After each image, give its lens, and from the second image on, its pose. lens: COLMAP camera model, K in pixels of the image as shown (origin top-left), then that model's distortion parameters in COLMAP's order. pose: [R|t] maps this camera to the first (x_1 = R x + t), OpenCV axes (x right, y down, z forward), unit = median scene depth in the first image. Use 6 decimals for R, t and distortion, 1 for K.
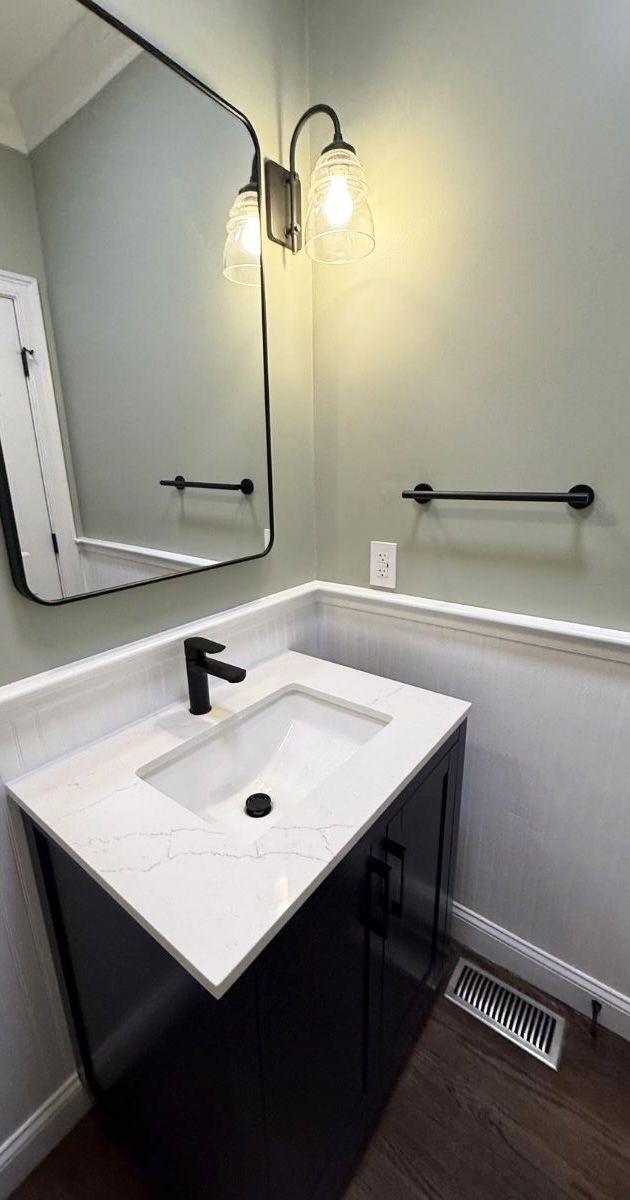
lens RADIAL K [[463.2, 0, 315.0], [0, 463.2, 600.0], [0, 0, 1]] dist [0.000091, -0.000056]
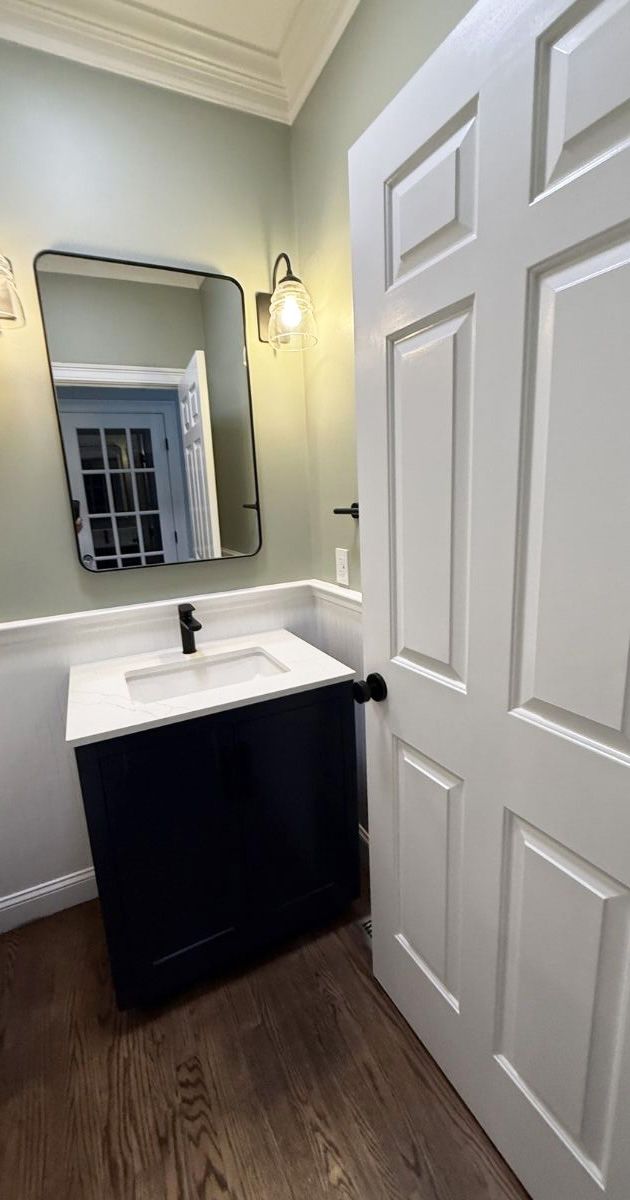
lens RADIAL K [[477.7, 0, 315.0], [0, 477.7, 600.0], [0, 0, 1]] dist [-0.000058, 0.000009]
pose [[0.891983, 0.065272, -0.447331, 0.815415], [-0.087360, 0.995757, -0.028902, 0.072797], [0.443547, 0.064859, 0.893901, -0.242522]]
